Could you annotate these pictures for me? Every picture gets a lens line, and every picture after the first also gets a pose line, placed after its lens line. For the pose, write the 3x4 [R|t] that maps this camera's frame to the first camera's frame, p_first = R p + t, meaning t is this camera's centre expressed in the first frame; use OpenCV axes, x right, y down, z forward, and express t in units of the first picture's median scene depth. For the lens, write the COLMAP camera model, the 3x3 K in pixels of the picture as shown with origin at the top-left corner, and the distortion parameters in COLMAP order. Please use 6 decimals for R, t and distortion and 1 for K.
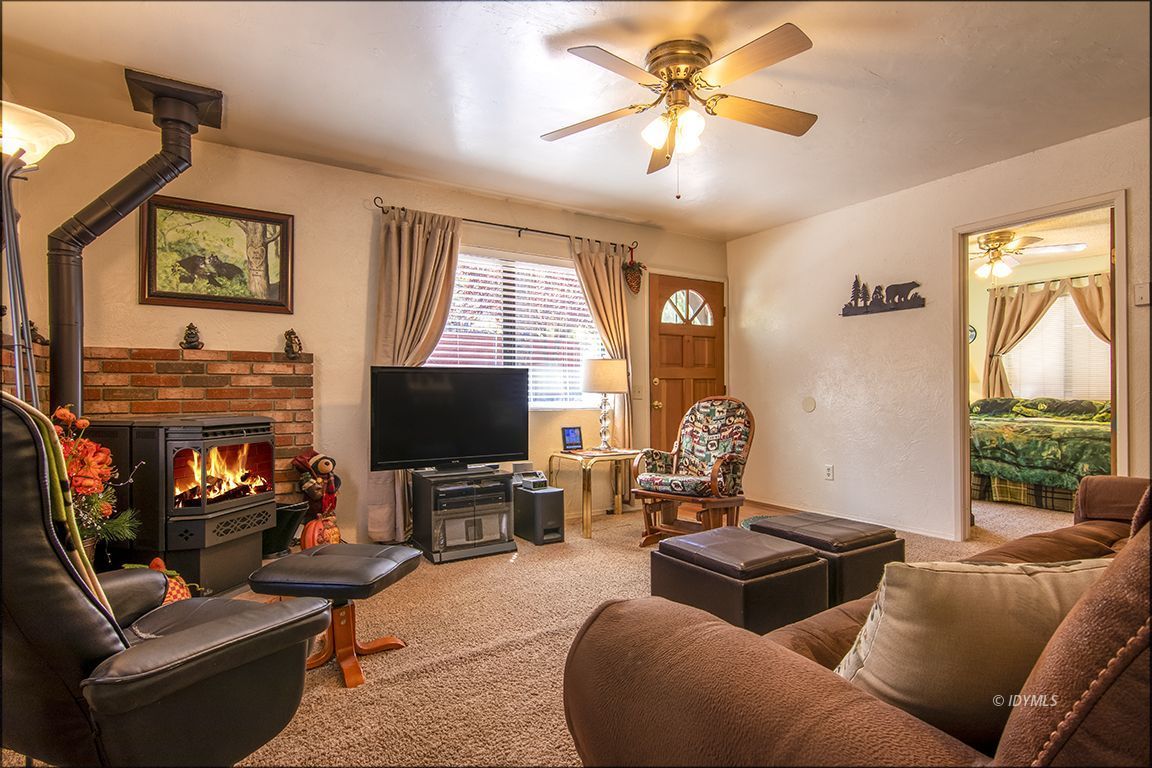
lens RADIAL K [[582.7, 0, 572.0], [0, 582.7, 388.9], [0, 0, 1]] dist [0.002820, -0.000341]
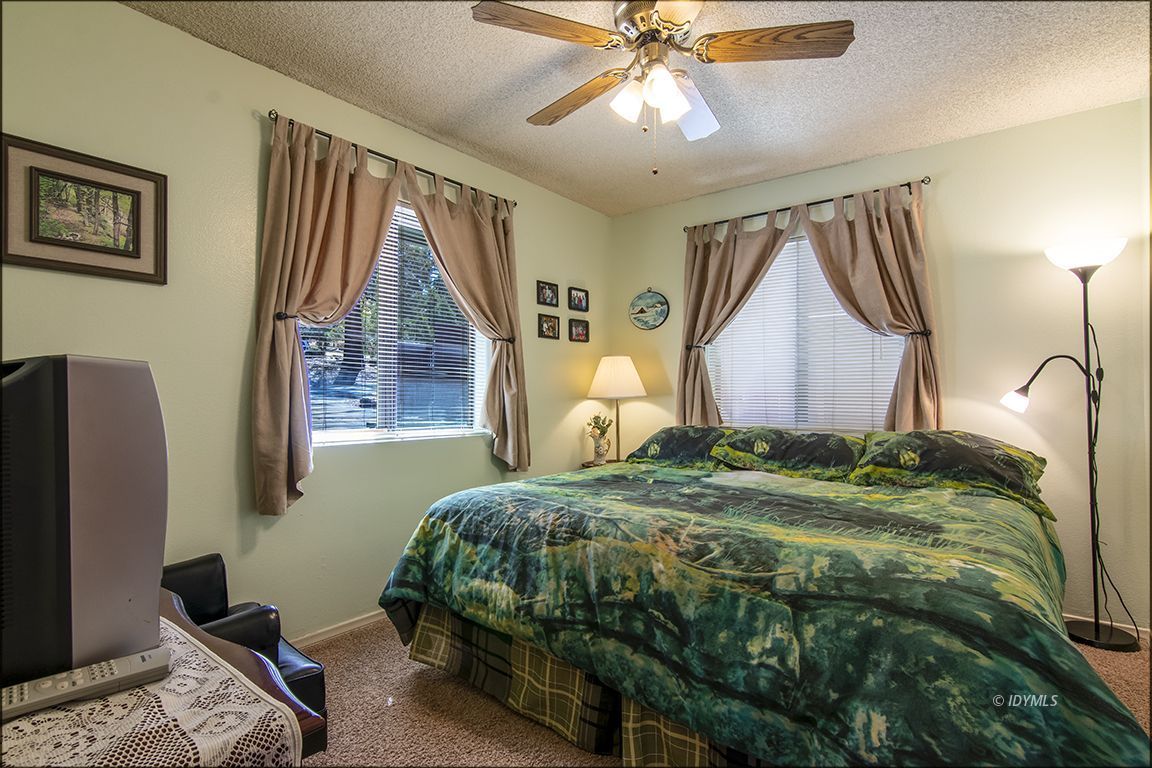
lens RADIAL K [[582.7, 0, 574.2], [0, 582.7, 389.3], [0, 0, 1]] dist [0.002820, -0.000341]
pose [[0.939380, 0.009812, 0.342738, 0.644583], [-0.007028, 0.999931, -0.009363, -0.016495], [-0.342807, 0.006387, 0.939384, 0.781121]]
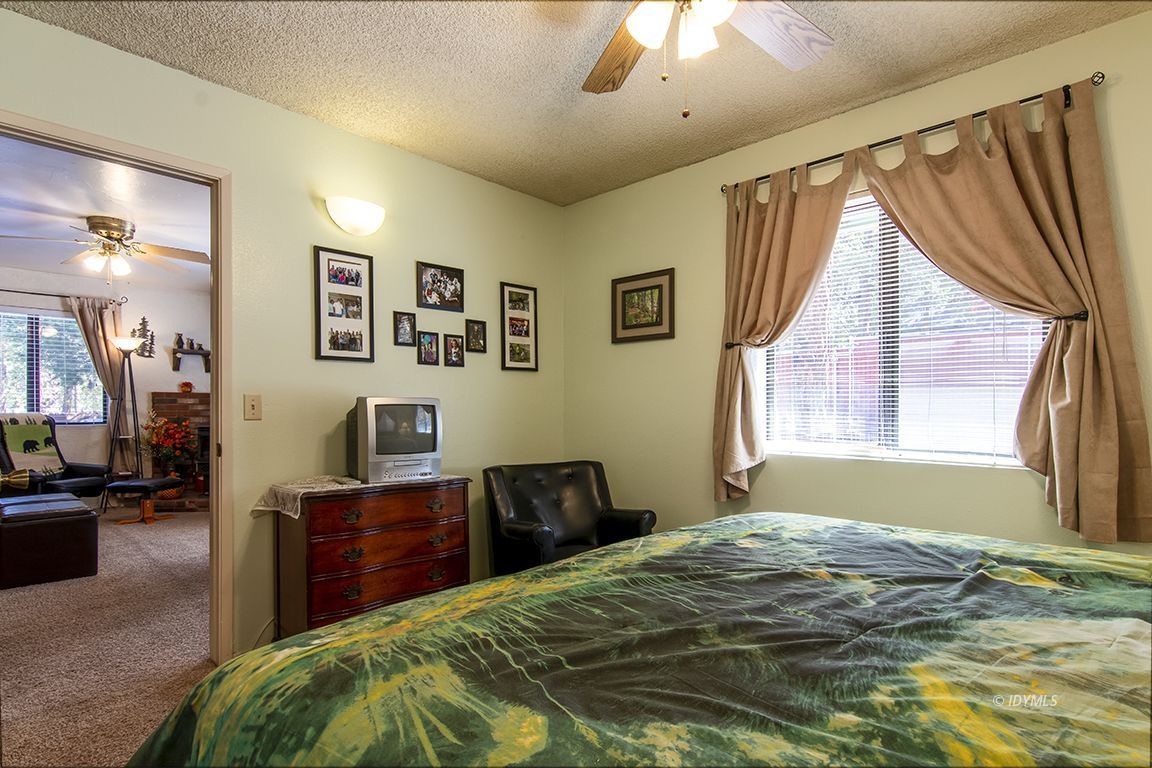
lens RADIAL K [[582.7, 0, 572.2], [0, 582.7, 406.5], [0, 0, 1]] dist [0.002820, -0.000341]
pose [[0.236930, 0.005990, -0.971508, 1.171184], [0.003190, 0.999971, 0.006943, -0.021664], [0.971521, -0.004745, 0.236904, 1.032368]]
